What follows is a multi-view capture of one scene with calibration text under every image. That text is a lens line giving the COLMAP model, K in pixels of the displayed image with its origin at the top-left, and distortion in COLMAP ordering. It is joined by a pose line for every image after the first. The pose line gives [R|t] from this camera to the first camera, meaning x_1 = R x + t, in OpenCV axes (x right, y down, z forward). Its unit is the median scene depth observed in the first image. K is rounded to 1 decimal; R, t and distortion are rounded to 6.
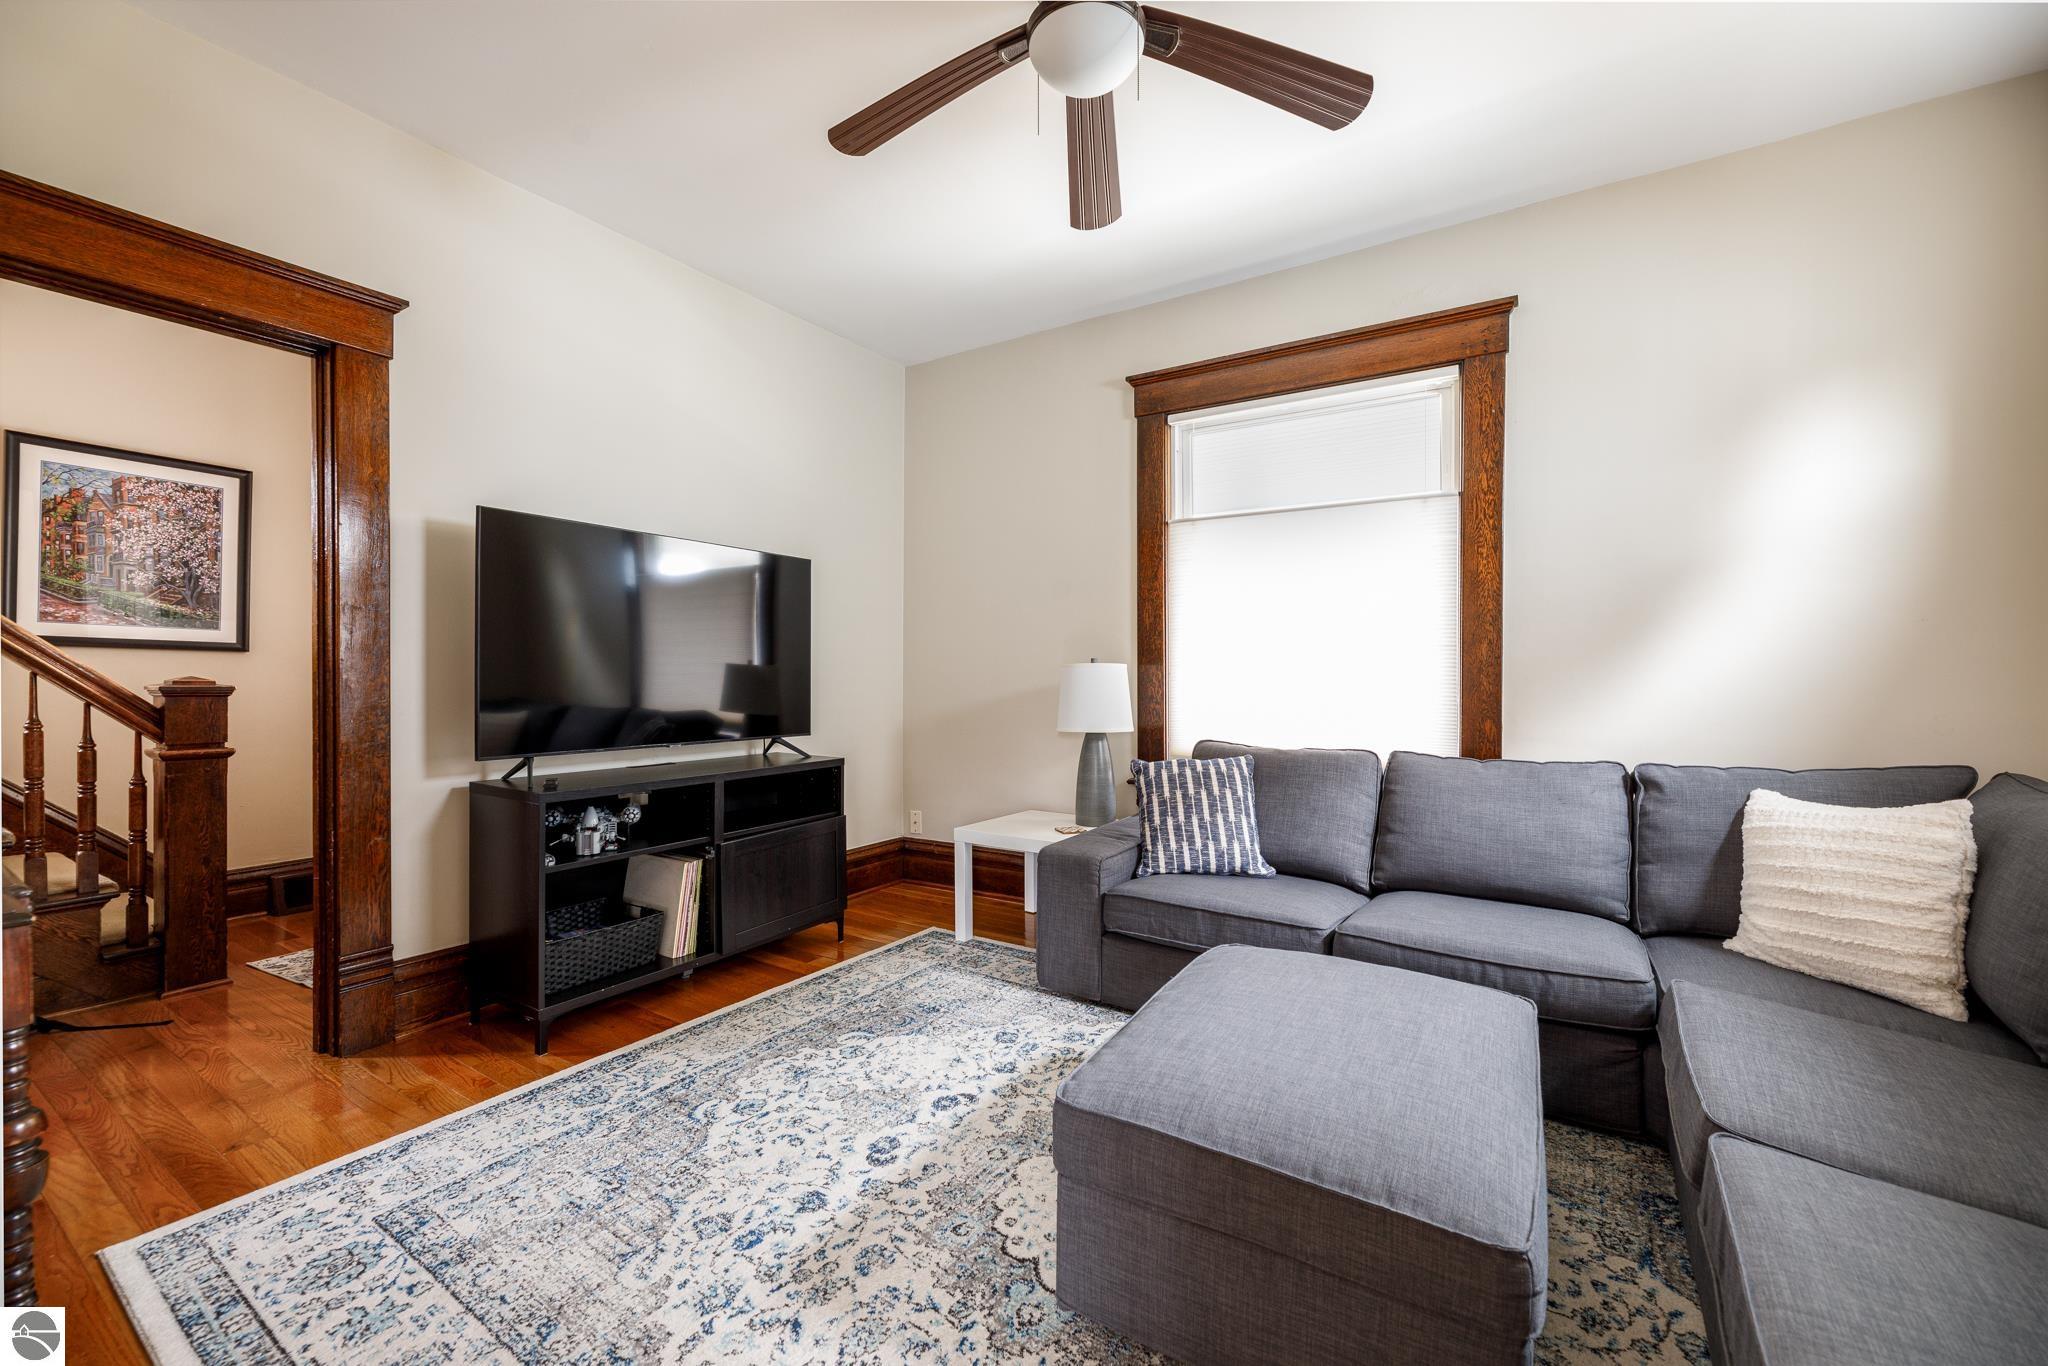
lens RADIAL K [[825.4, 0, 1015.9], [0, 825.4, 676.2], [0, 0, 1]] dist [-0.006358, -0.000535]
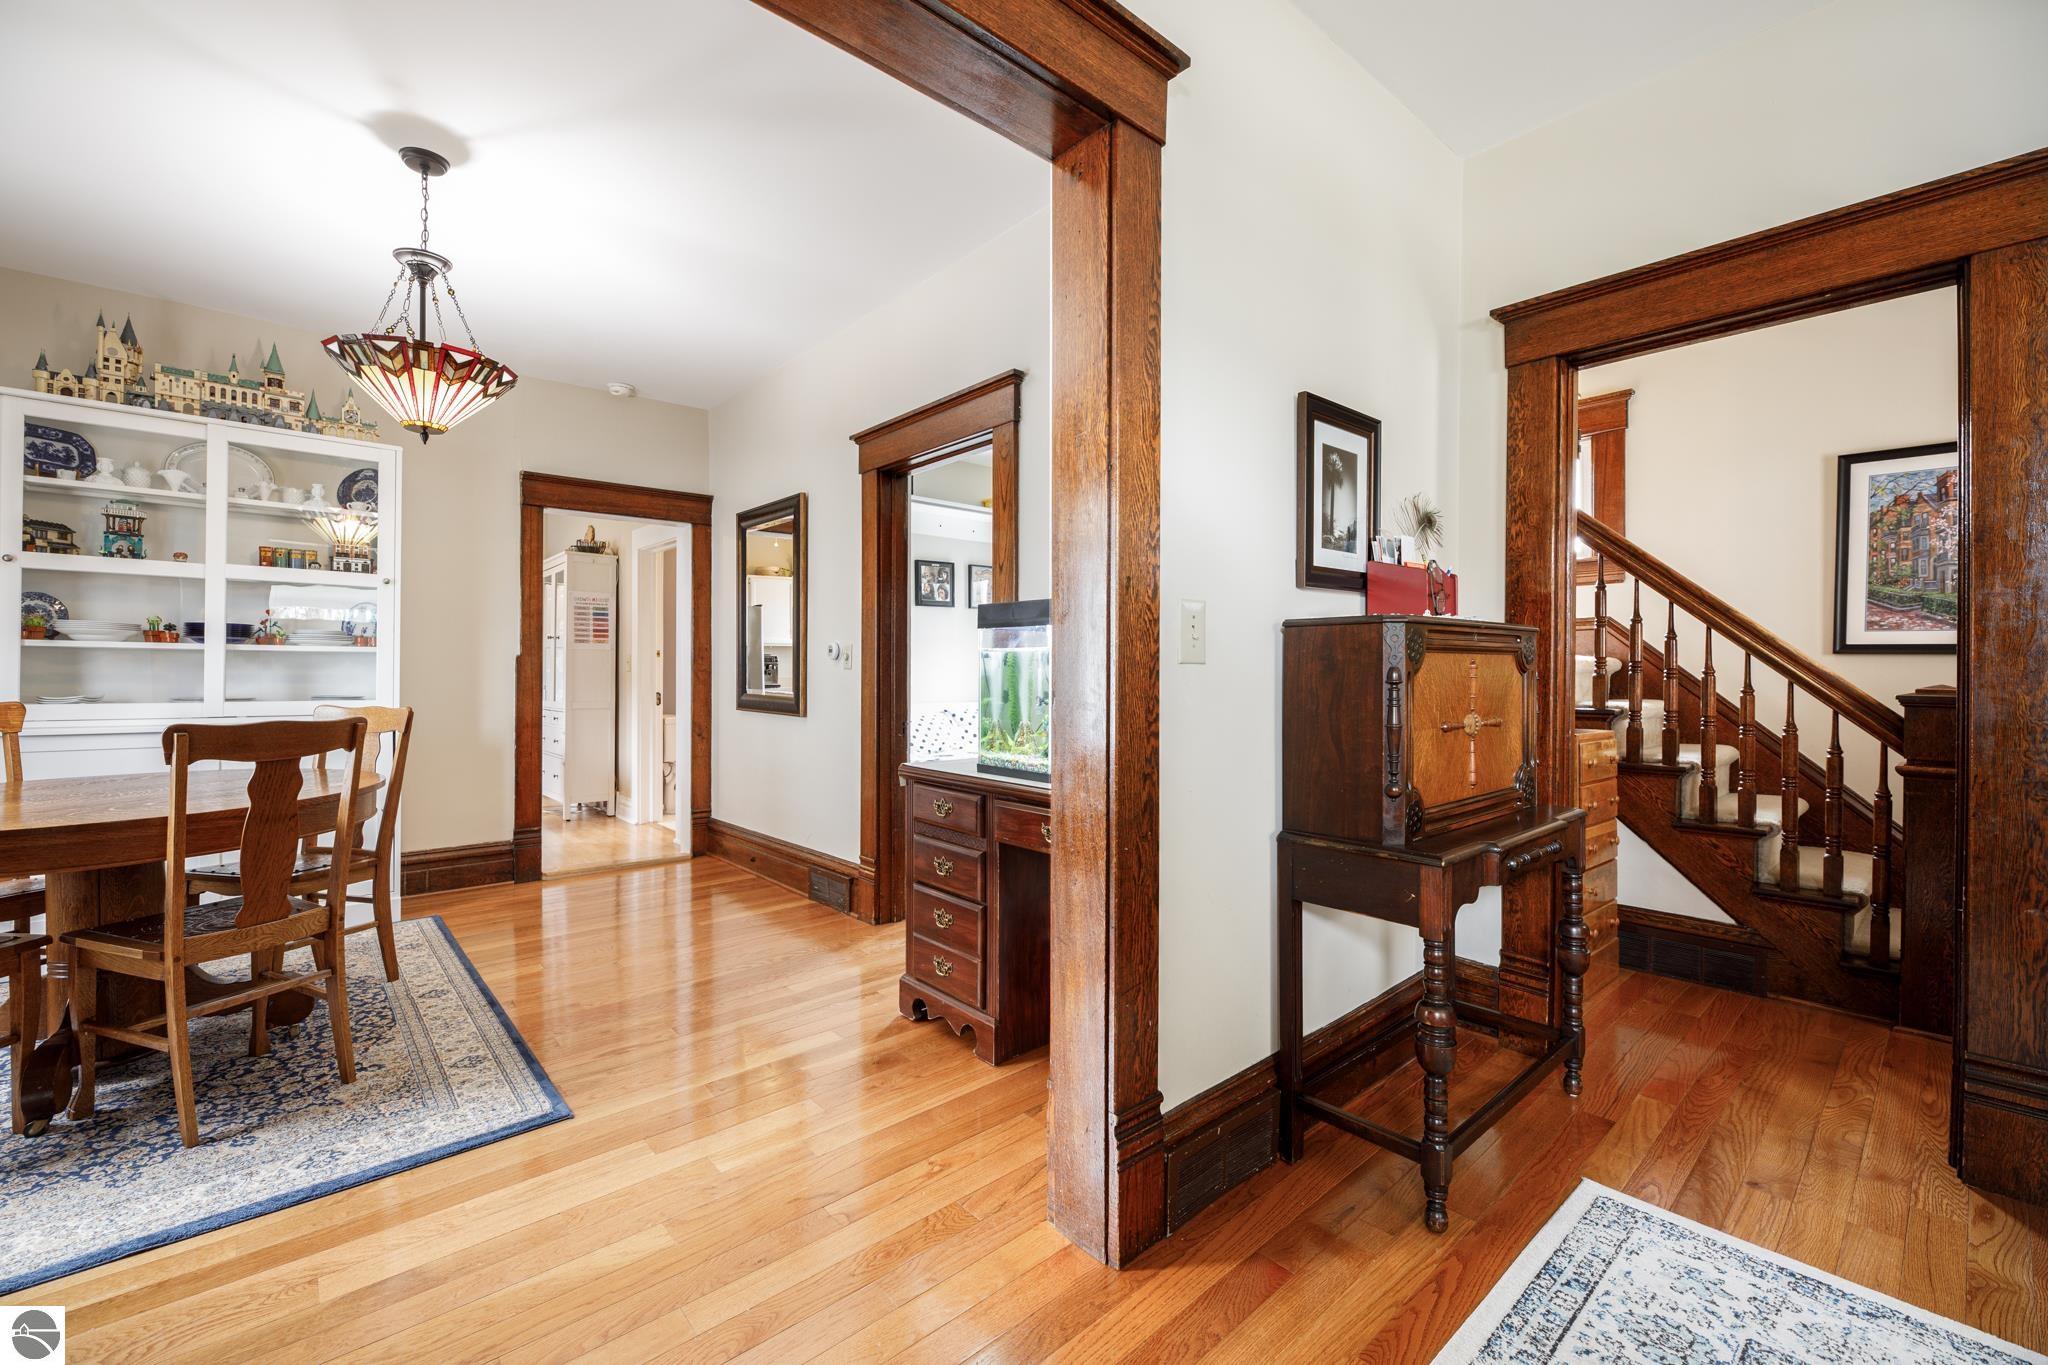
lens RADIAL K [[825.4, 0, 1015.9], [0, 825.4, 675.7], [0, 0, 1]] dist [-0.006358, -0.000535]
pose [[-0.260854, -0.003288, -0.965373, 0.143116], [-0.003195, 0.999992, -0.002542, -0.005368], [0.965373, 0.002421, -0.260862, 0.331594]]
